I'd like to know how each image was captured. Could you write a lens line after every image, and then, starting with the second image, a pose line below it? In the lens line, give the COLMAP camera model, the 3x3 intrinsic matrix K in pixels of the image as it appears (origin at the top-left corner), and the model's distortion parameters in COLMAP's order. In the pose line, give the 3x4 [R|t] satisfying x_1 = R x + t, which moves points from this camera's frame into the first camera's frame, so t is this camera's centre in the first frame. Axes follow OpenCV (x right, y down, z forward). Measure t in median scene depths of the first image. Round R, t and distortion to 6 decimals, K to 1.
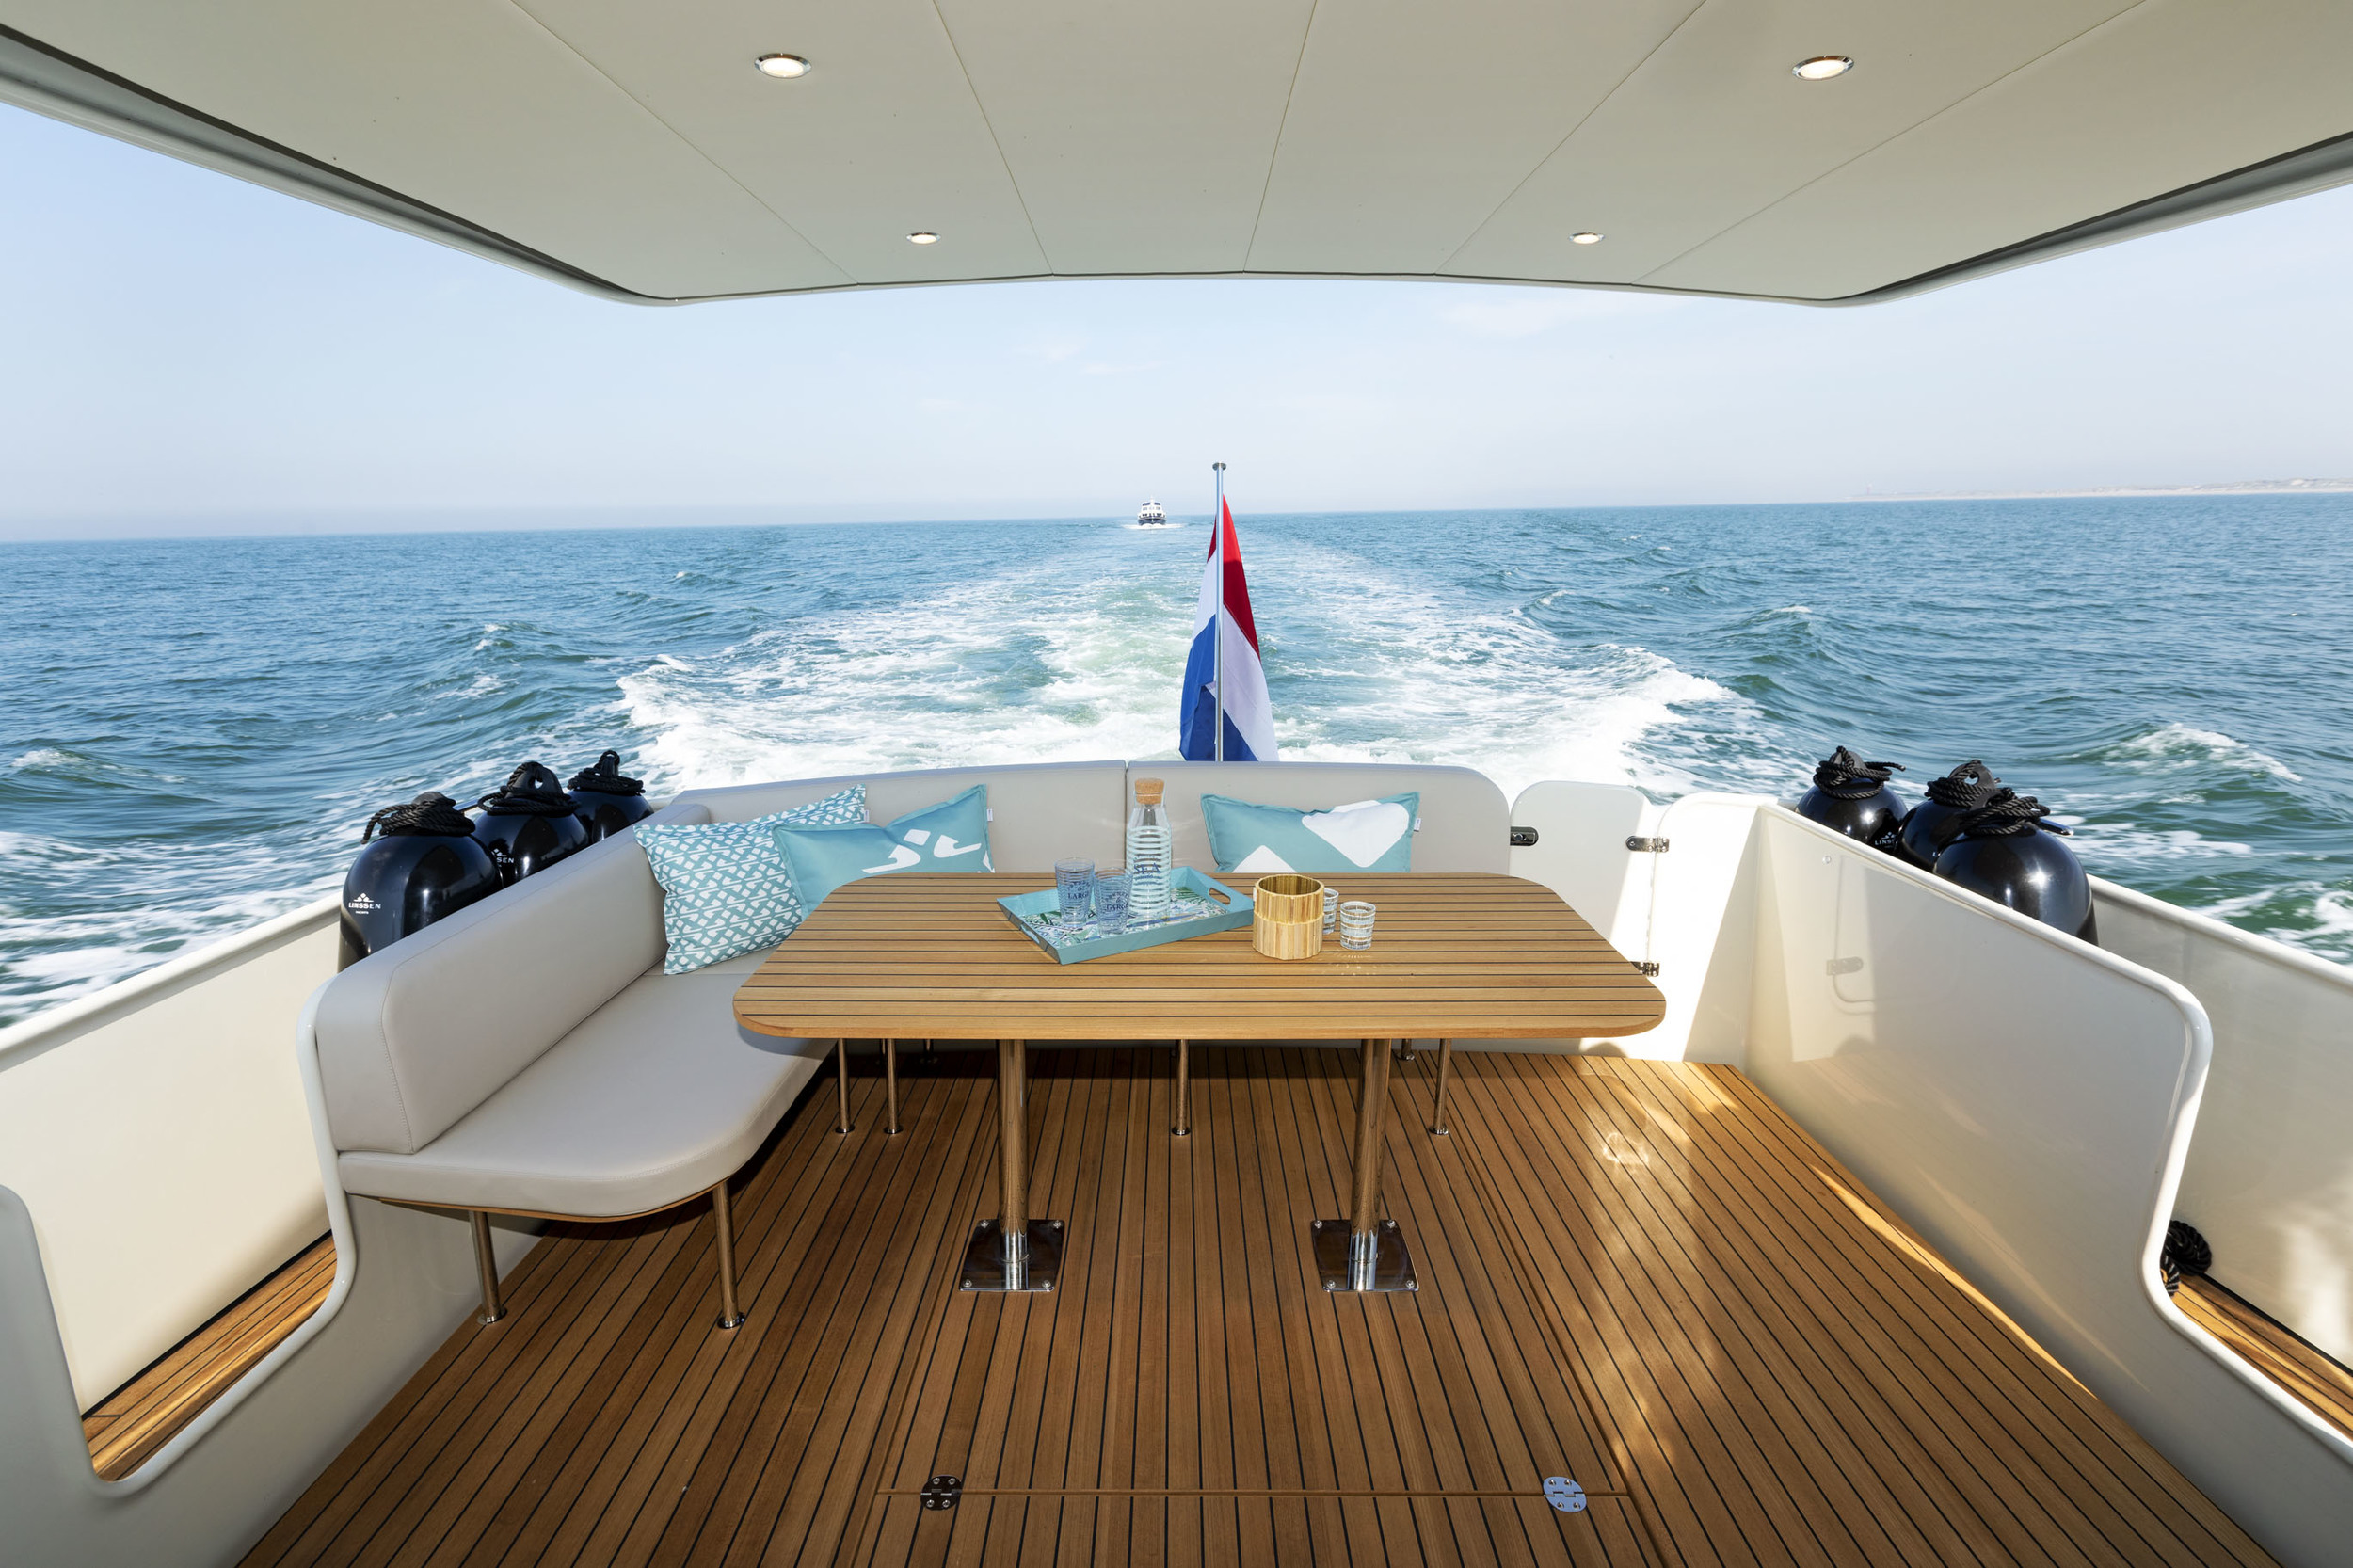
lens RADIAL K [[1070.3, 0, 1176.5], [0, 1070.3, 784.0], [0, 0, 1]] dist [0.024609, 0.000365]
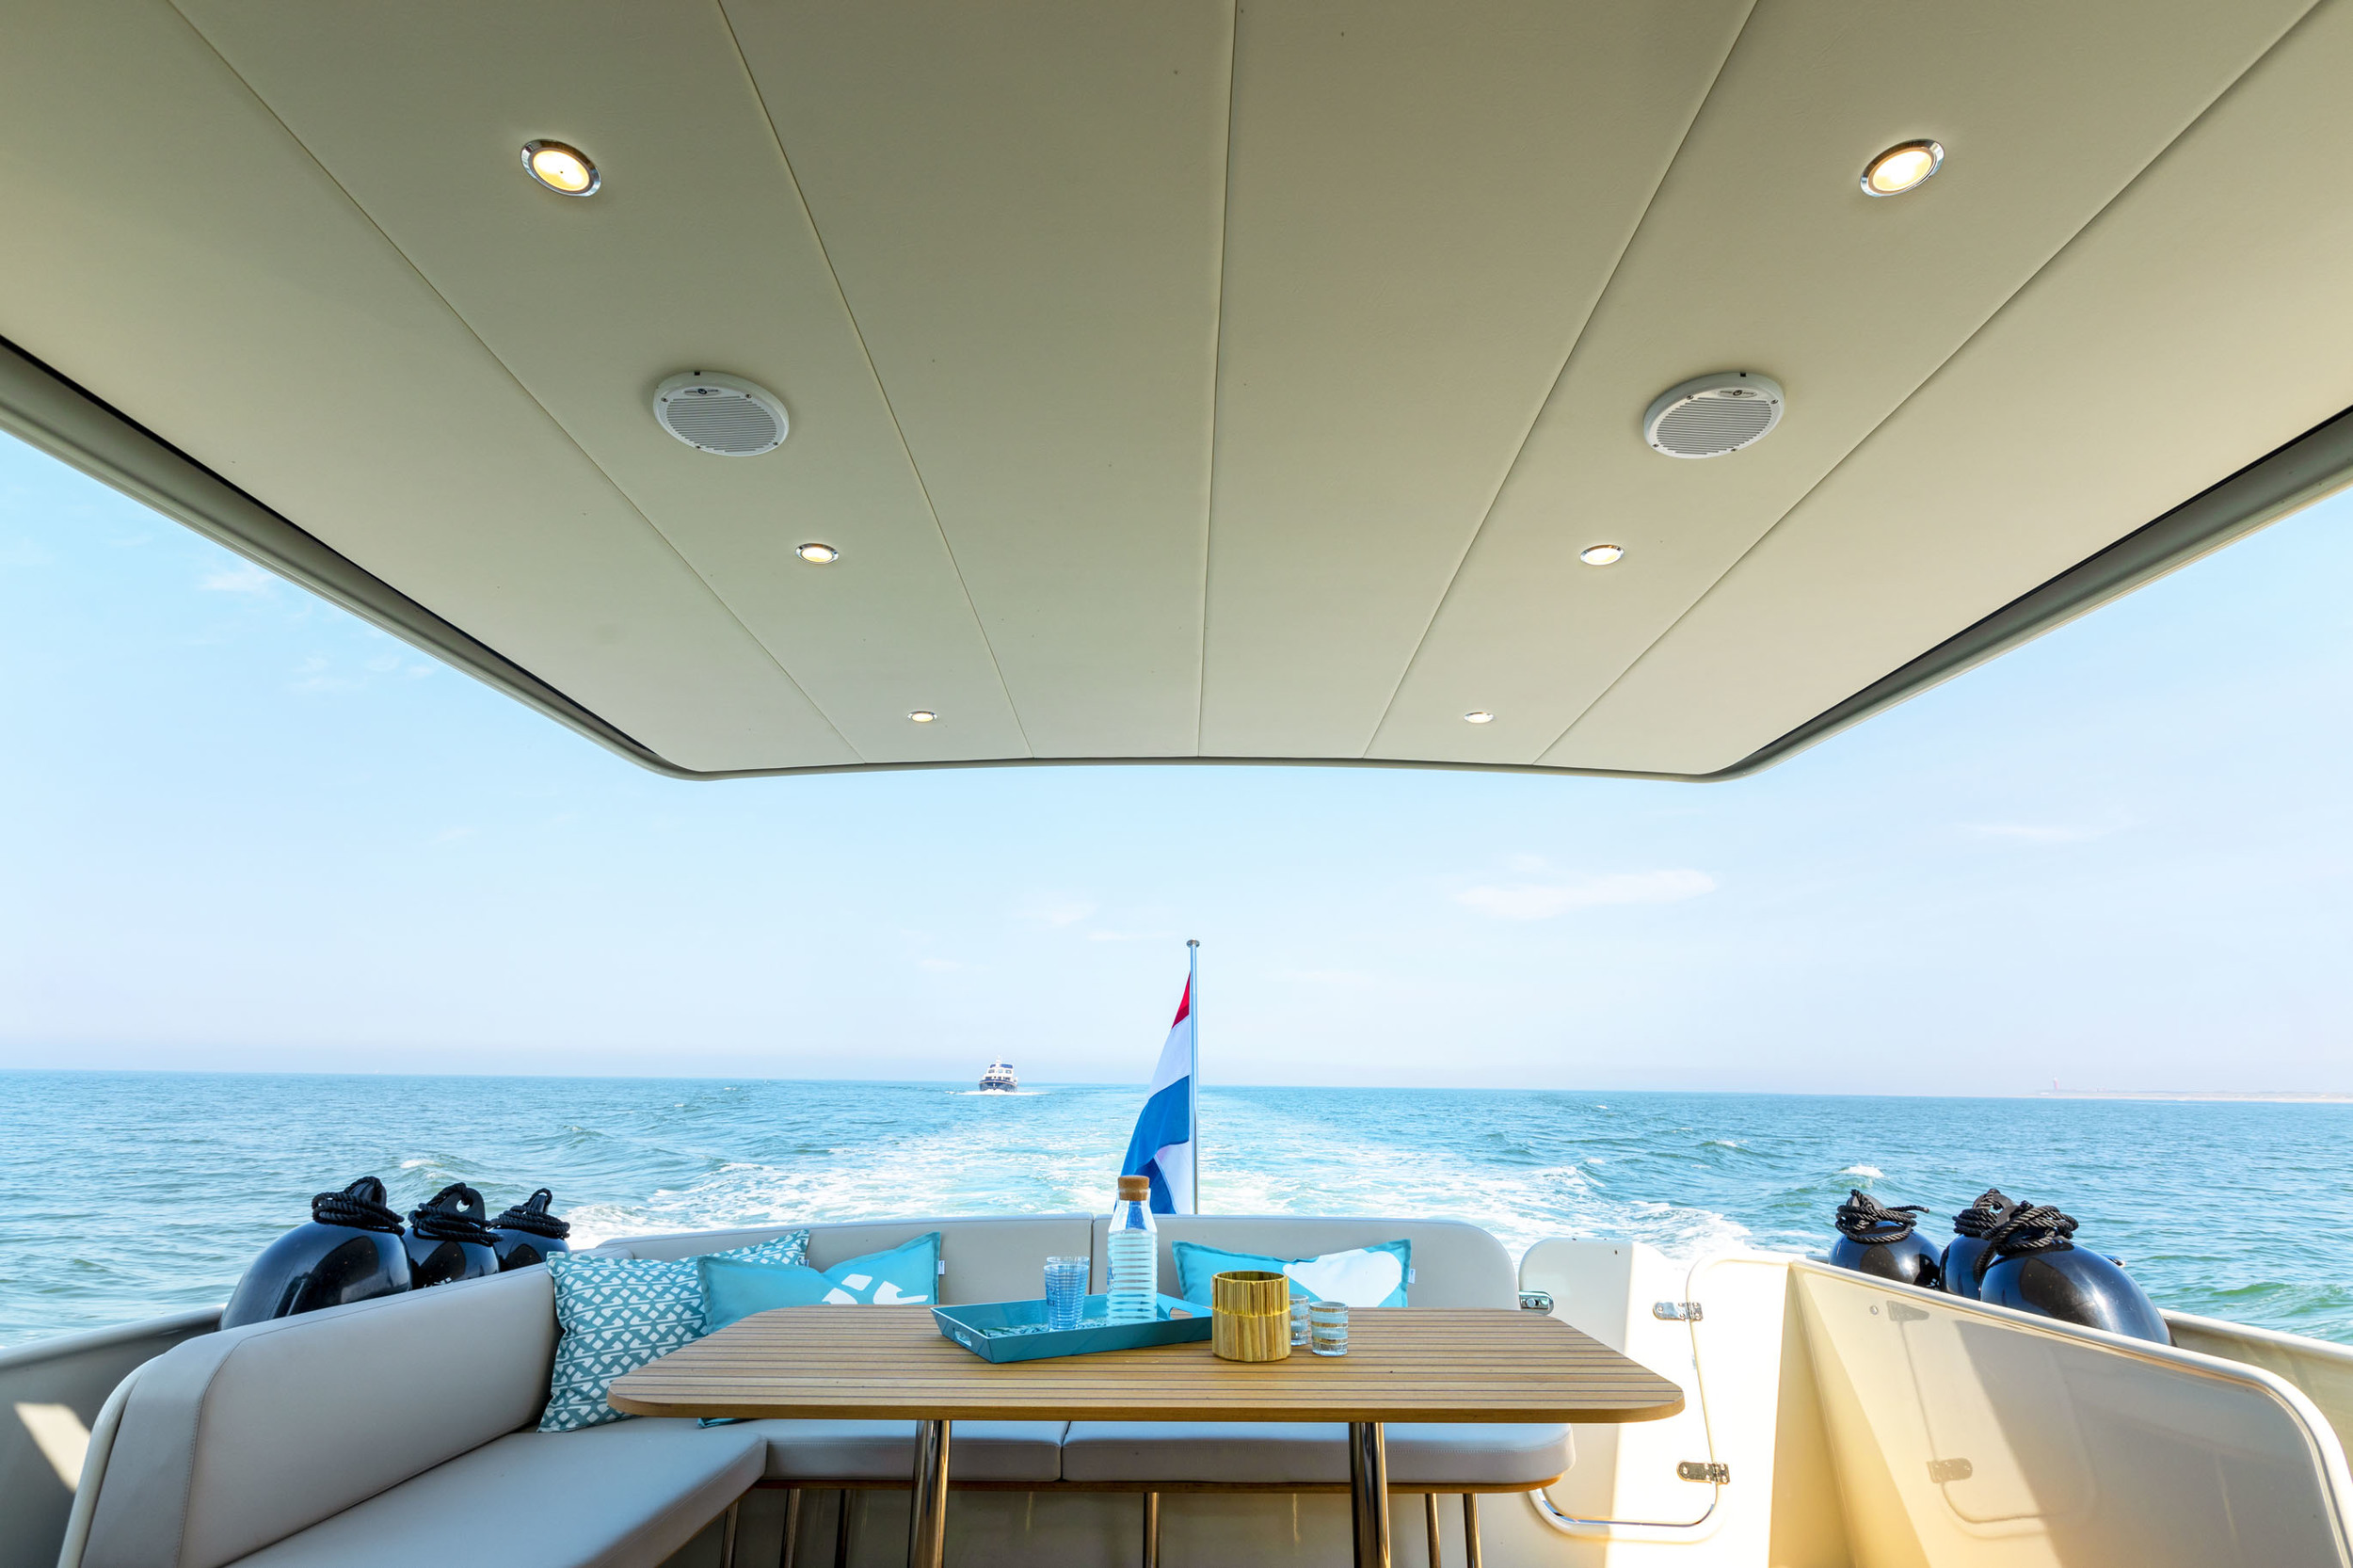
lens RADIAL K [[1074.6, 0, 1176.5], [0, 1074.6, 784.0], [0, 0, 1]] dist [0.033655, -0.000303]
pose [[0.999671, -0.025144, 0.005001, 0.039755], [0.024443, 0.875991, -0.481707, 0.140870], [0.007731, 0.481671, 0.876318, -0.014724]]
